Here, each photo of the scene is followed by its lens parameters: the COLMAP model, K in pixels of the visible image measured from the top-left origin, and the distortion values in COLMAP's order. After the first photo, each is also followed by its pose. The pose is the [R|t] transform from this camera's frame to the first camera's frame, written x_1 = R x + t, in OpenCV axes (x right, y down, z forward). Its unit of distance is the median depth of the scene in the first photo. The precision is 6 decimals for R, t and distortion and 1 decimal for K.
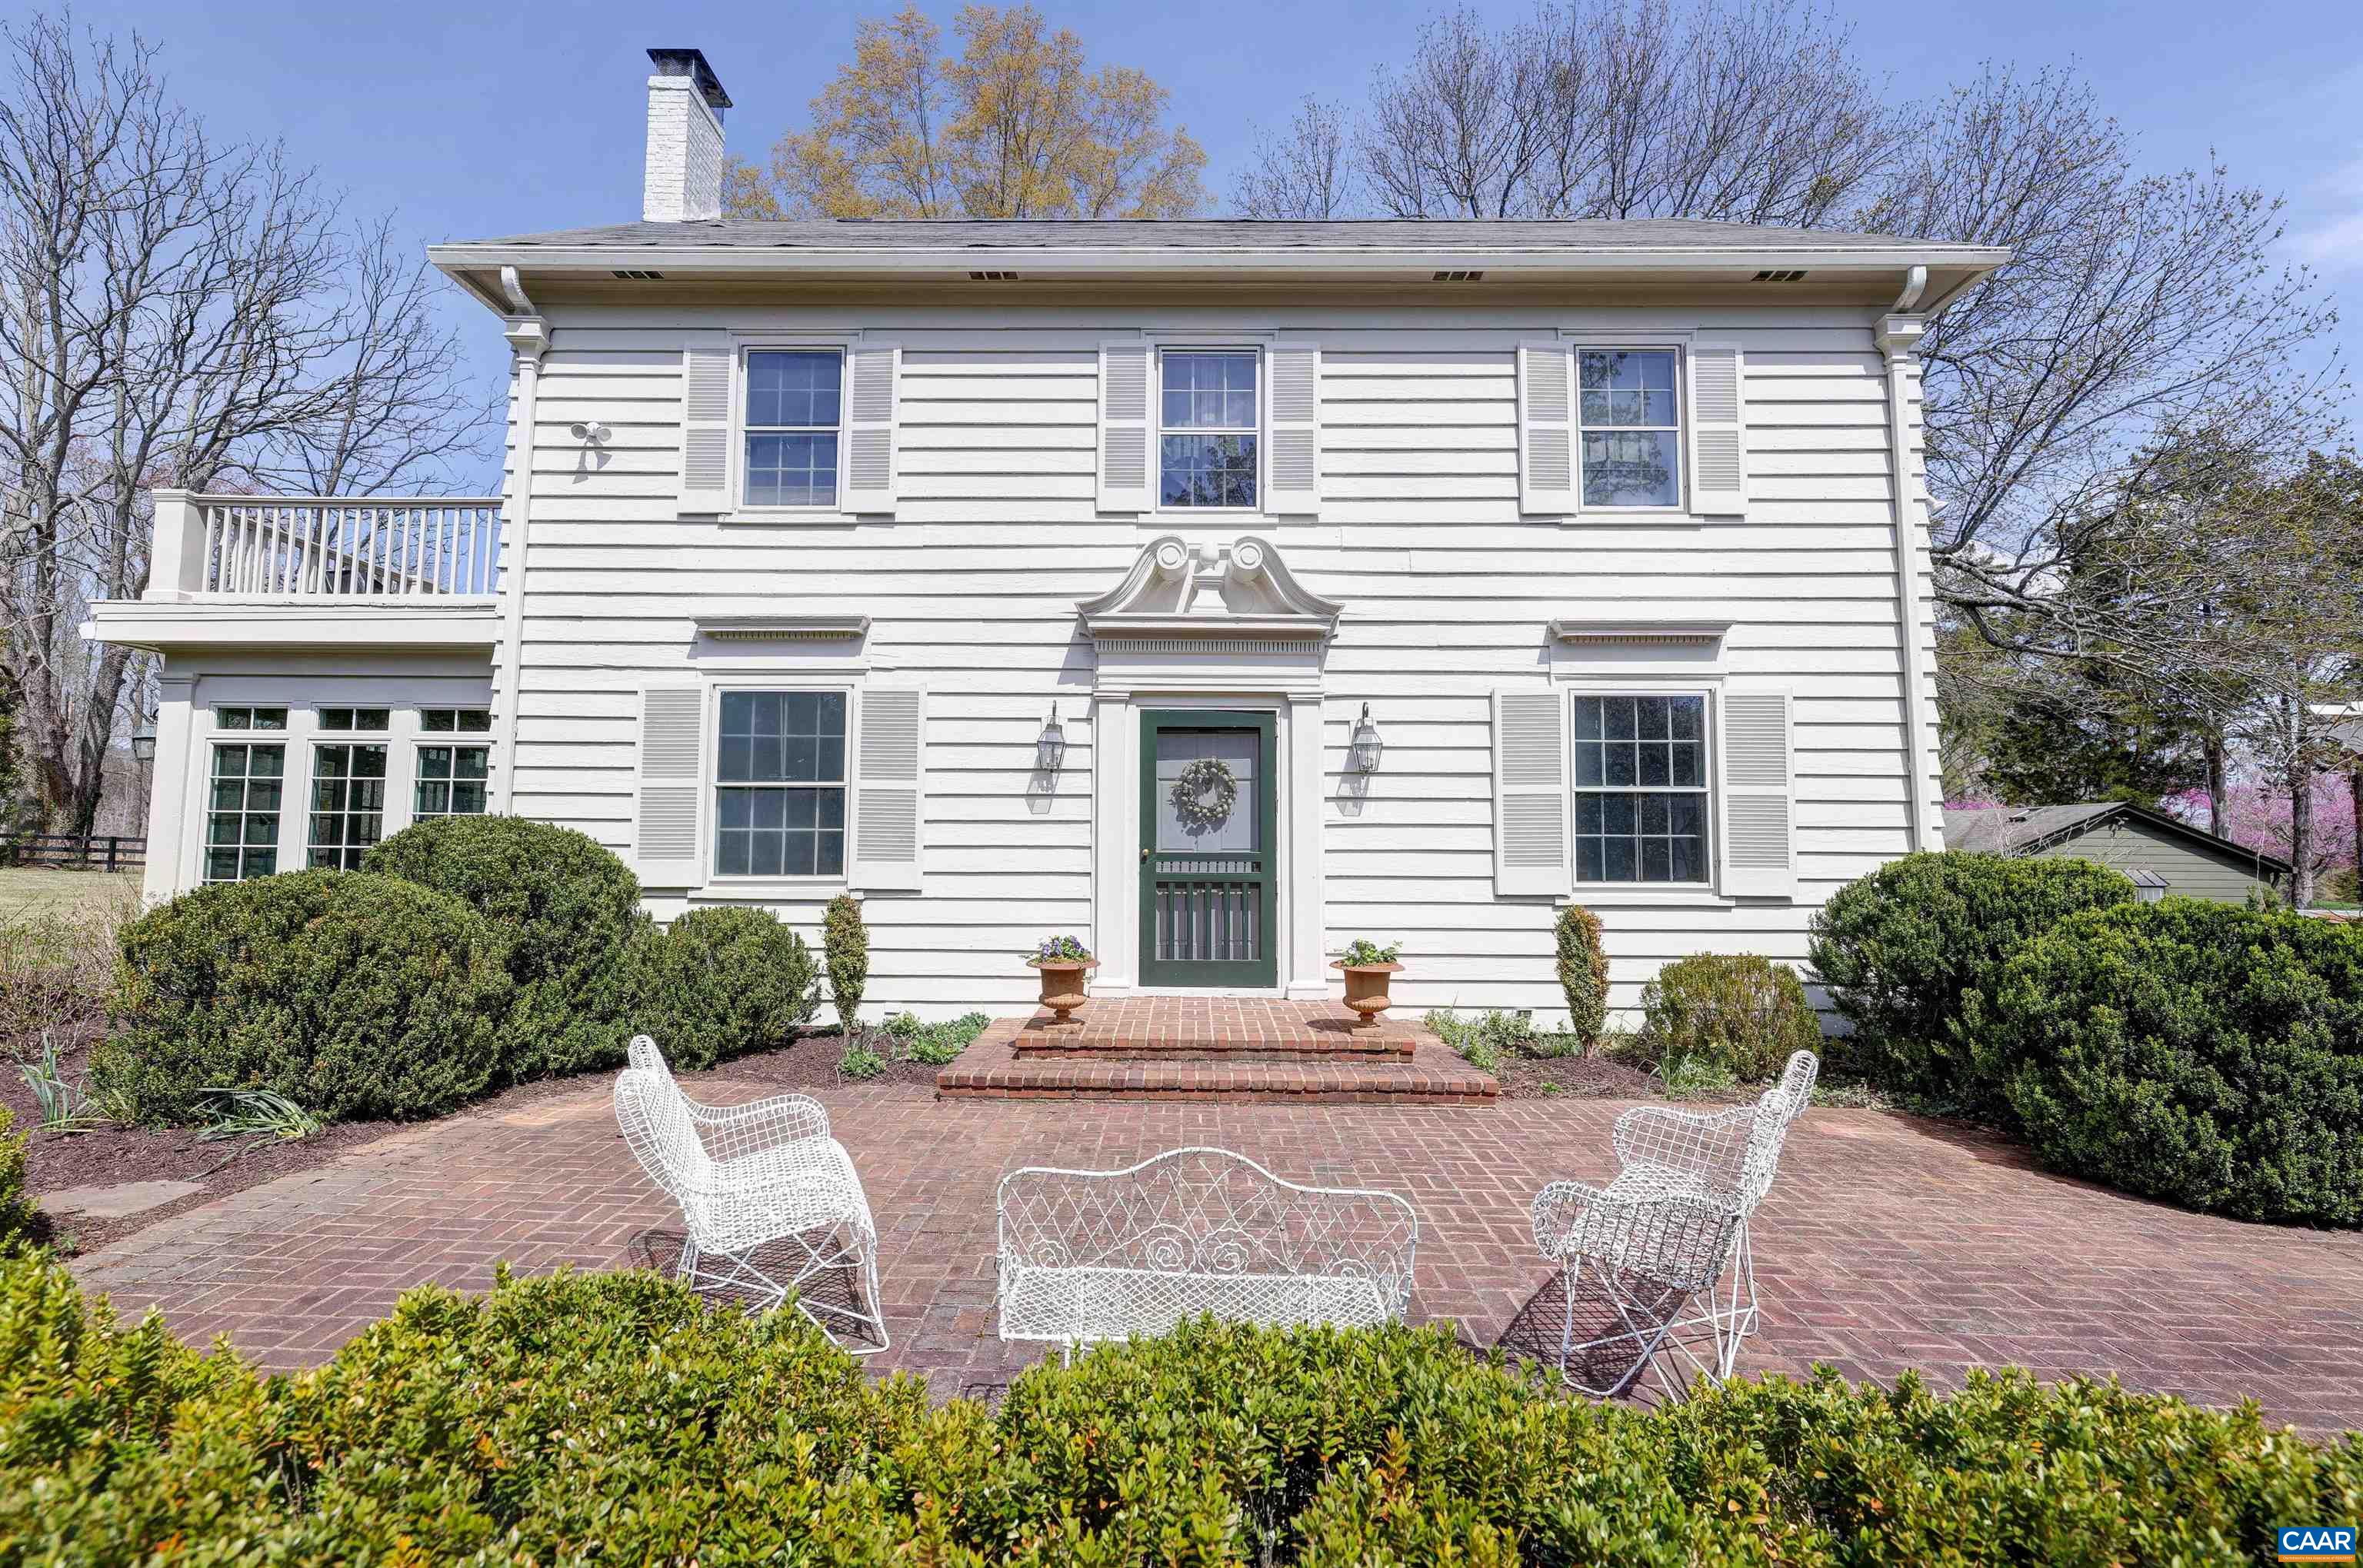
lens RADIAL K [[1027.2, 0, 1189.5], [0, 1027.2, 789.4], [0, 0, 1]] dist [-0.004020, -0.000459]
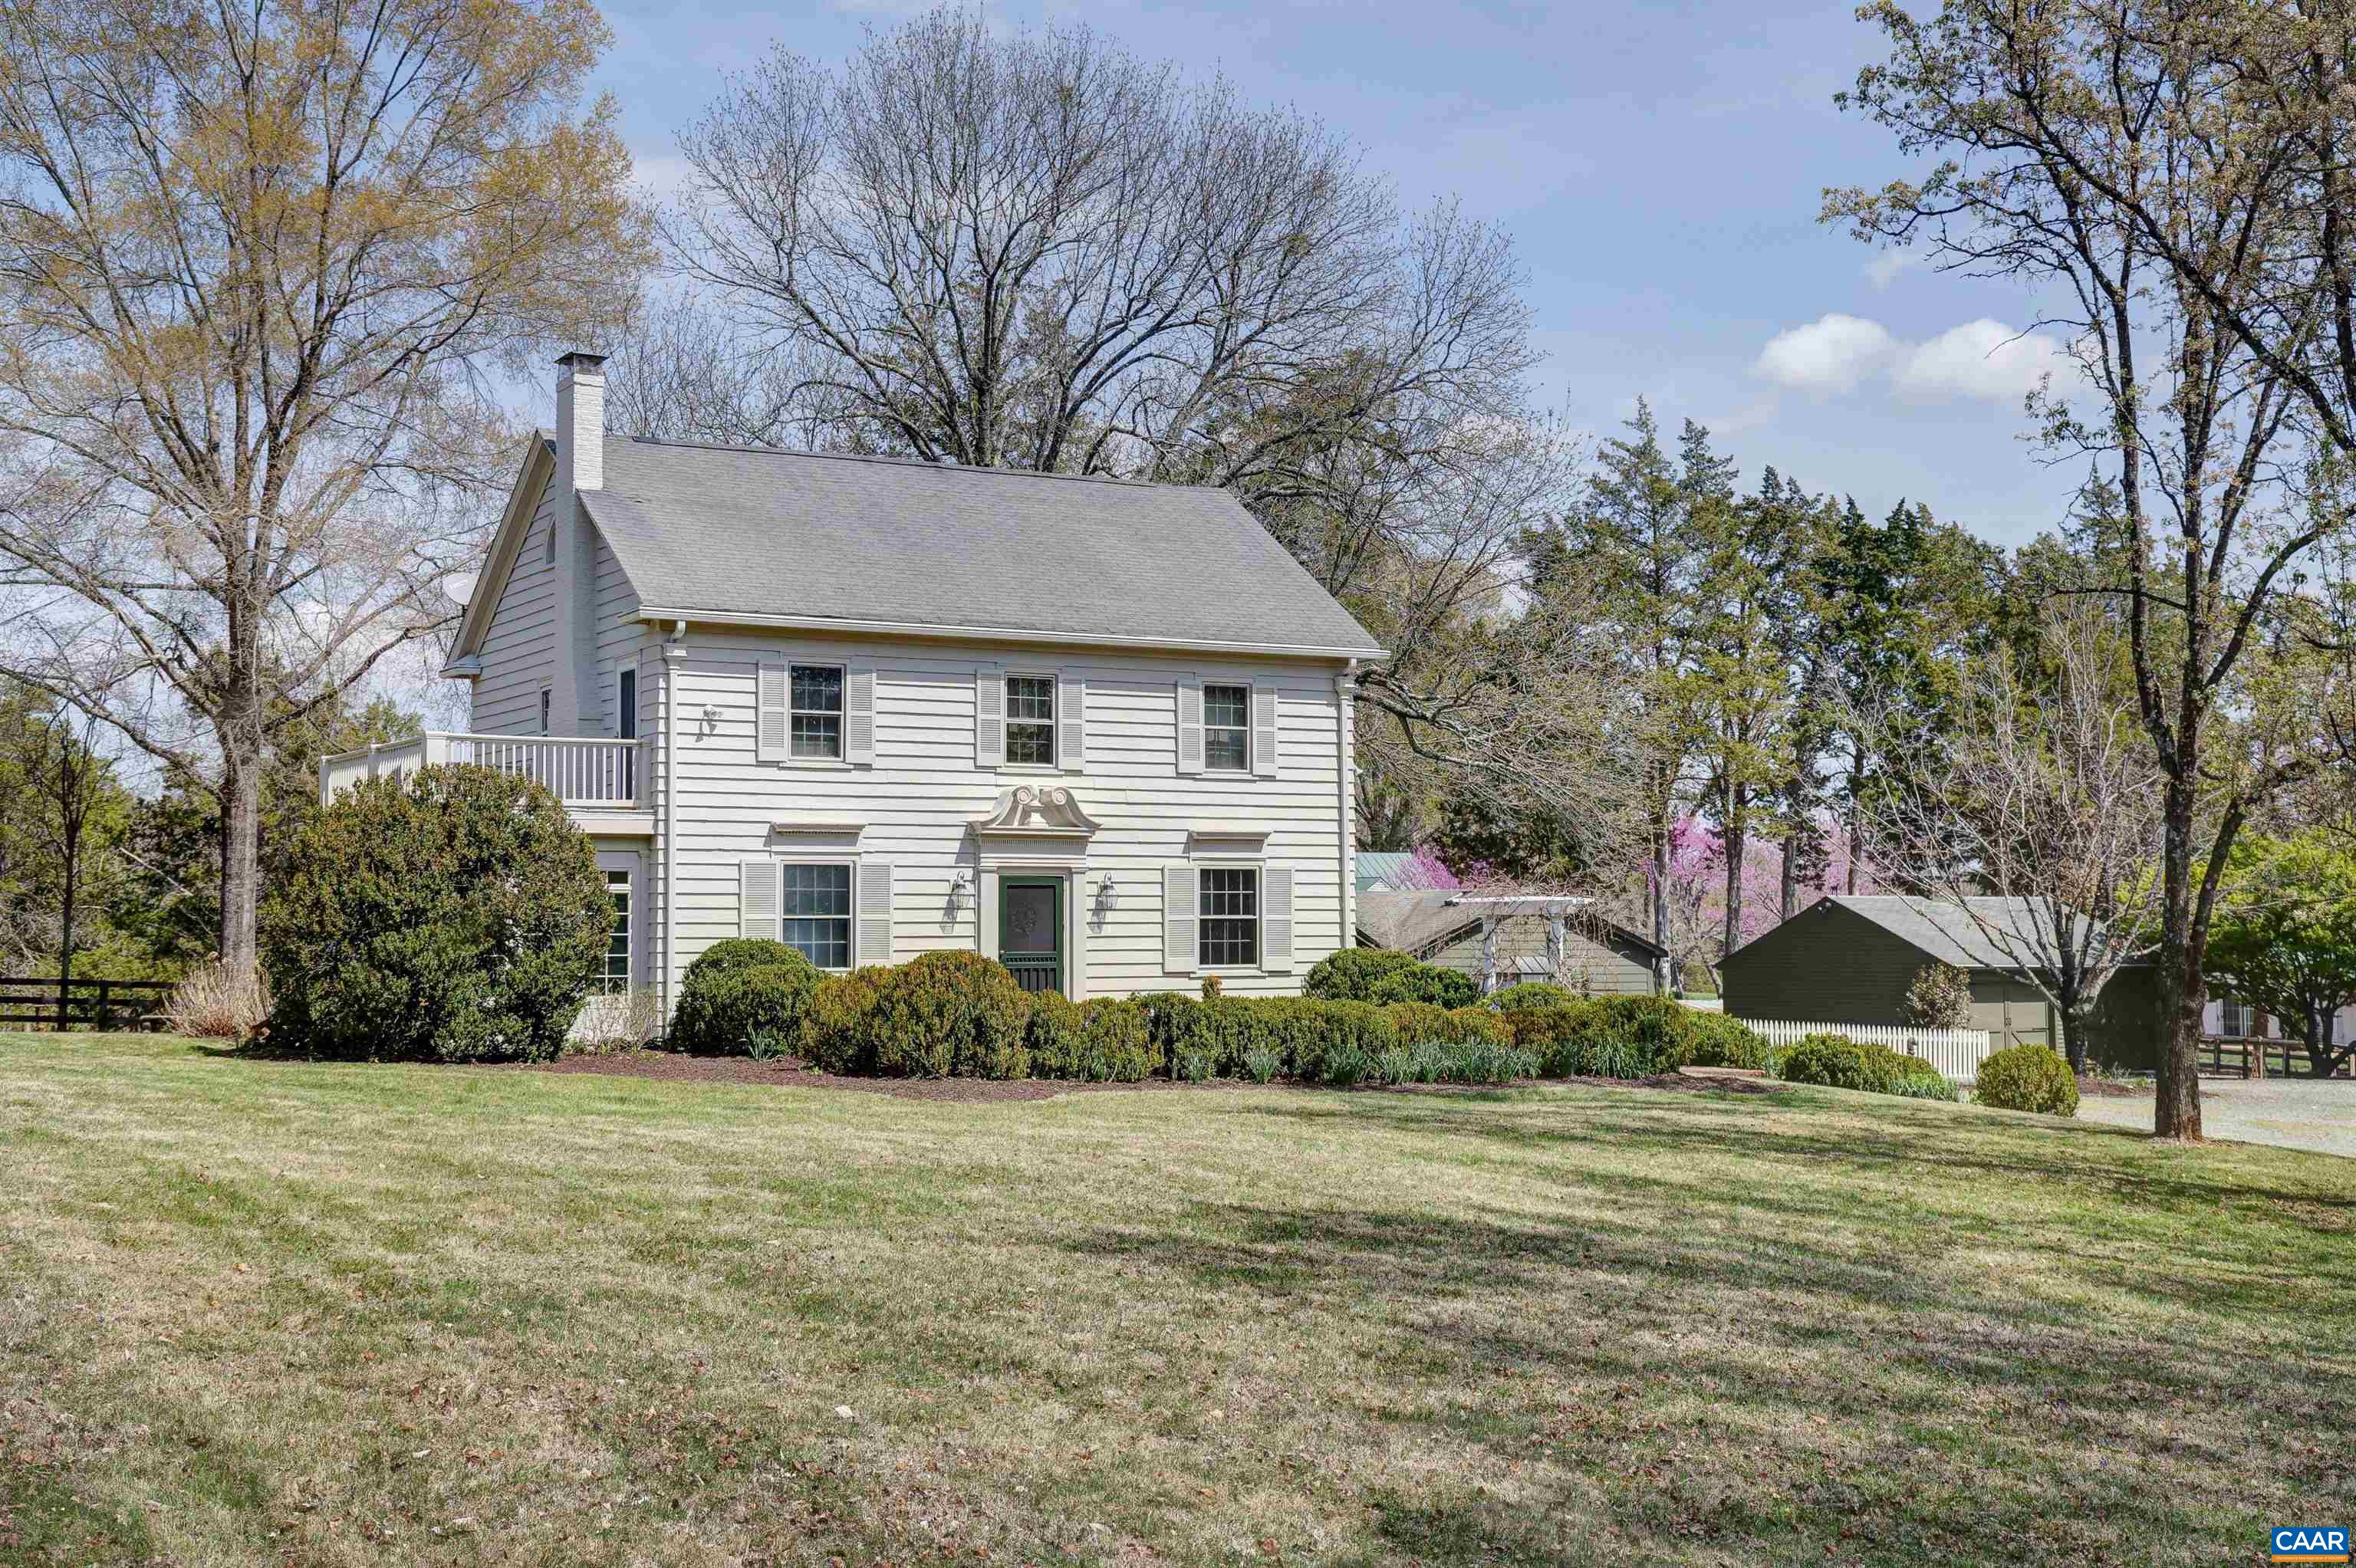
lens RADIAL K [[2994.6, 0, 1188.3], [0, 2994.6, 773.6], [0, 0, 1]] dist [0.146992, 0.000000]
pose [[0.857011, 0.017499, 0.515001, -2.544437], [-0.024809, 0.999665, 0.007316, -0.310196], [-0.514701, -0.019046, 0.857158, -3.810107]]
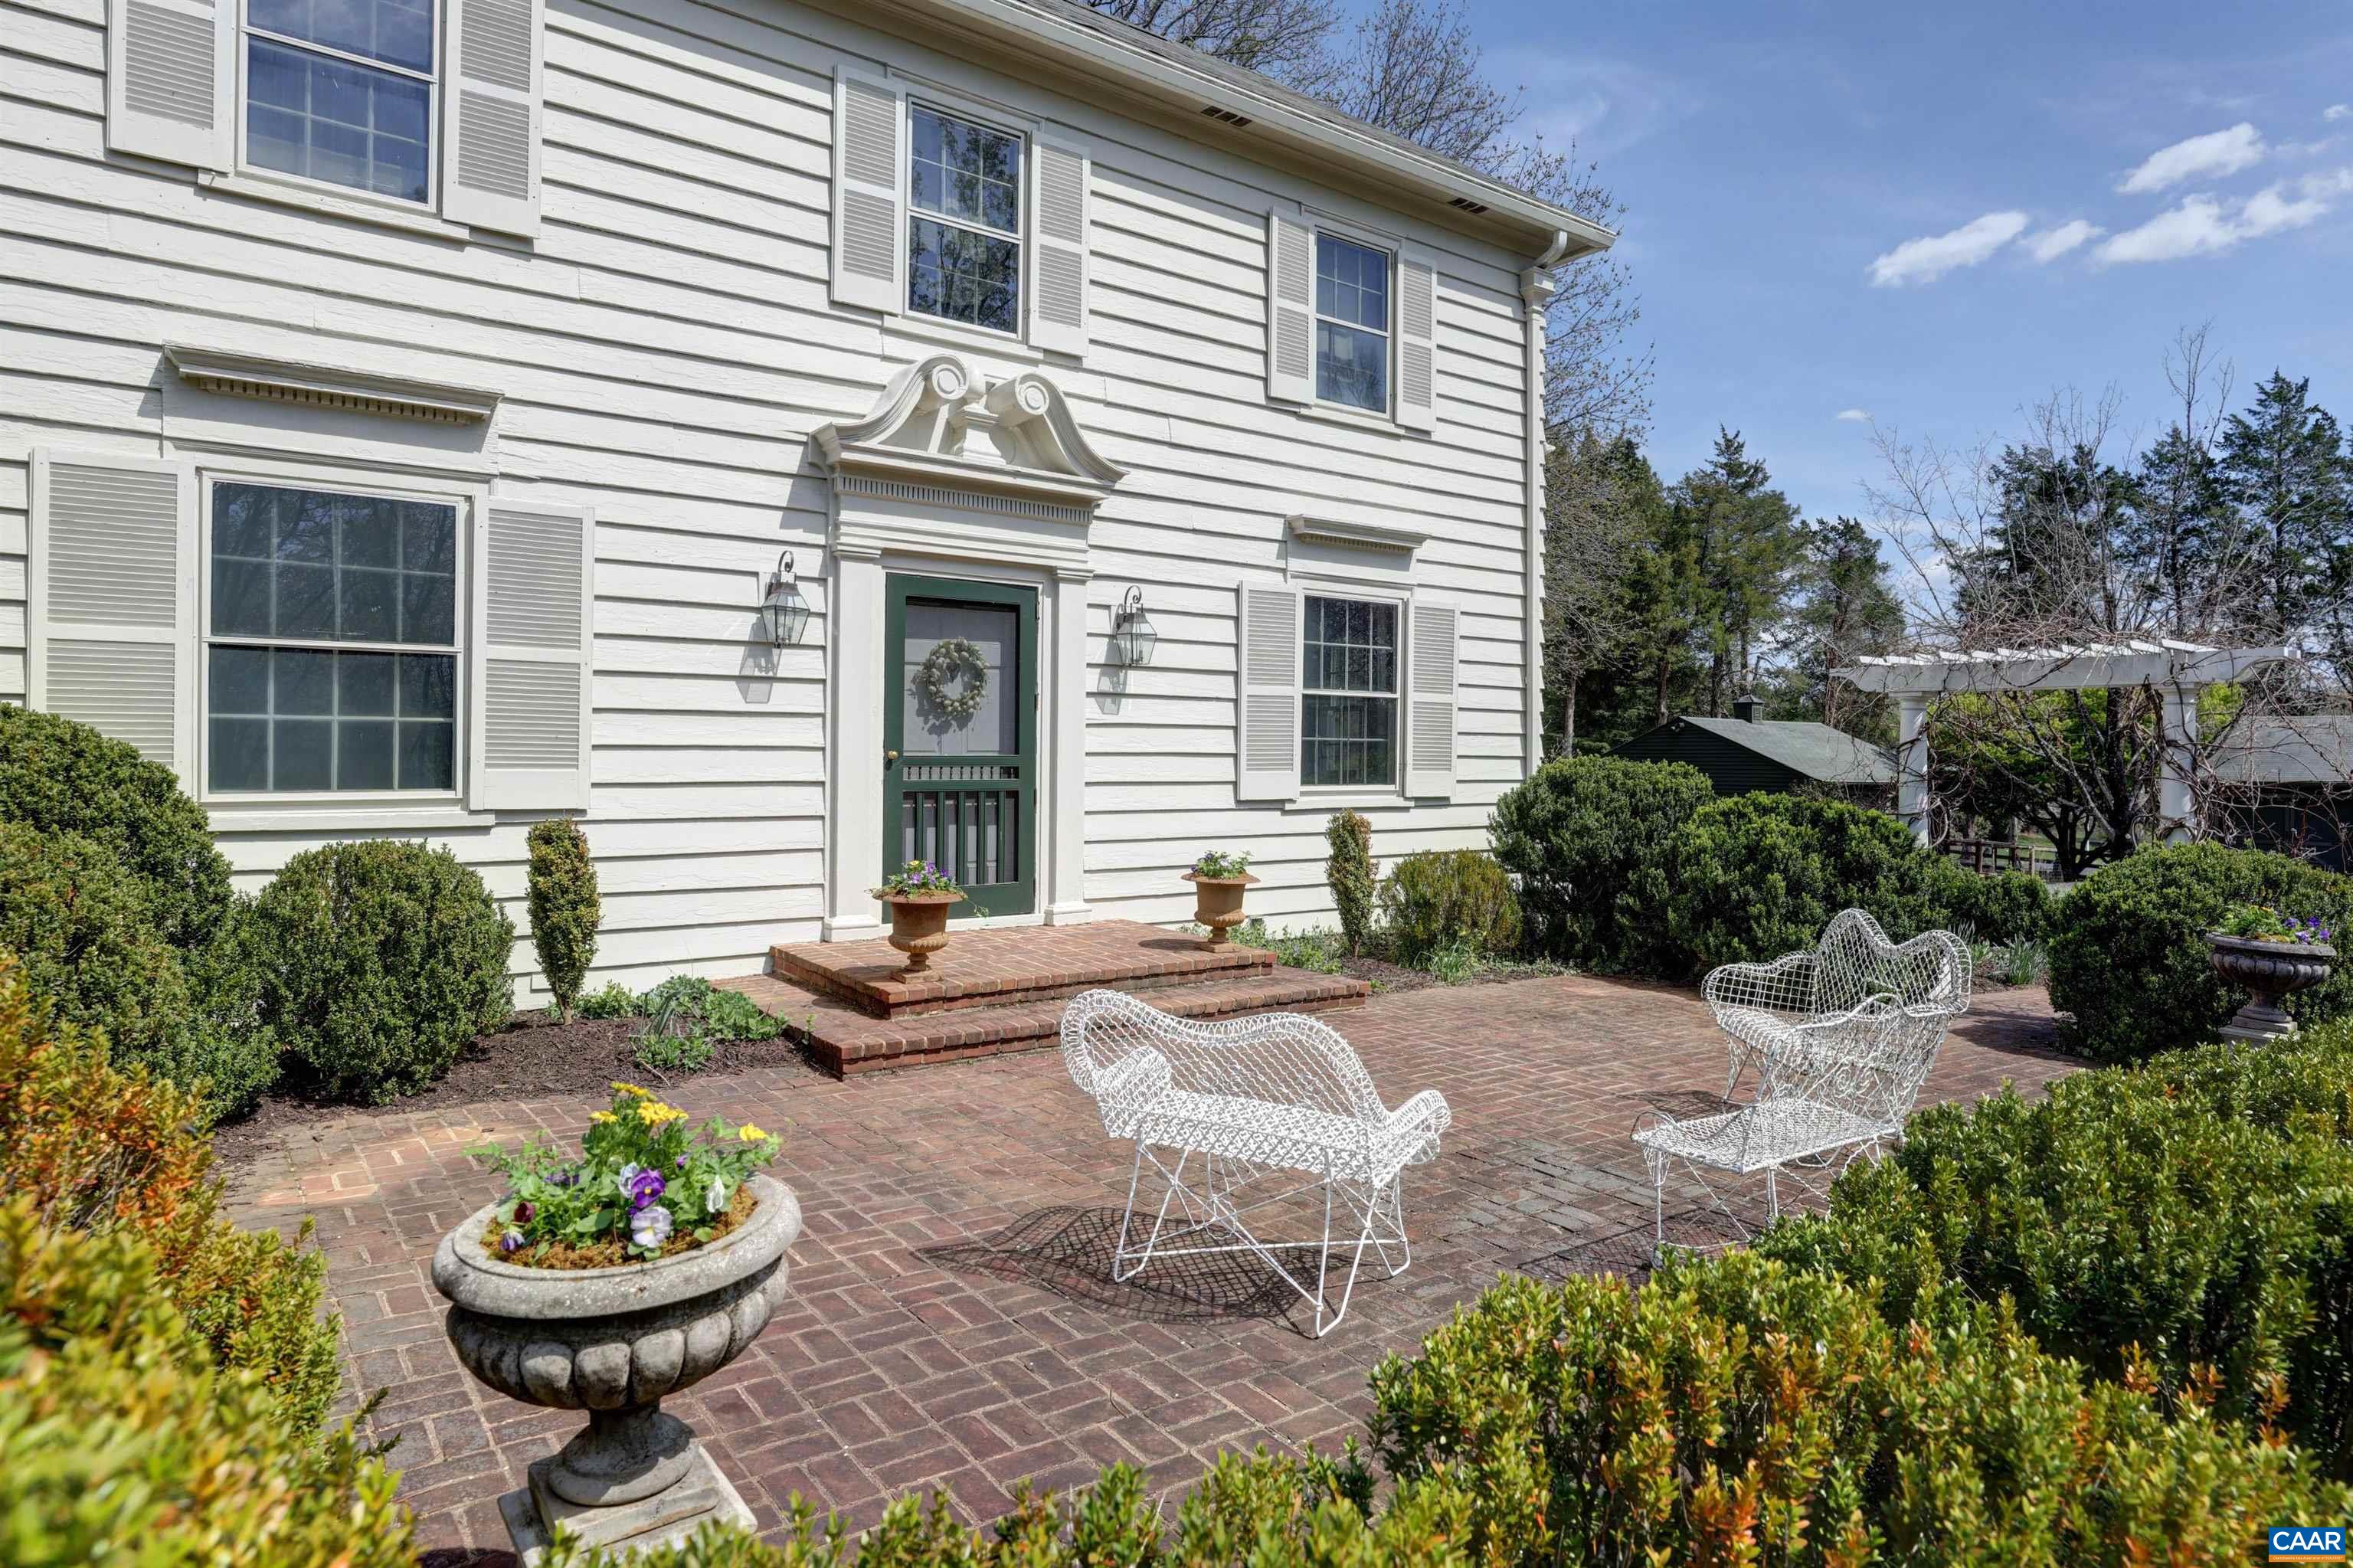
lens RADIAL K [[1372.3, 0, 1206.2], [0, 1372.3, 759.8], [0, 0, 1]] dist [-0.004835, -0.000772]
pose [[0.787242, -0.001138, 0.616643, -0.499860], [-0.045684, 0.997143, 0.060163, -0.009673], [-0.614949, -0.075534, 0.784941, 0.023385]]
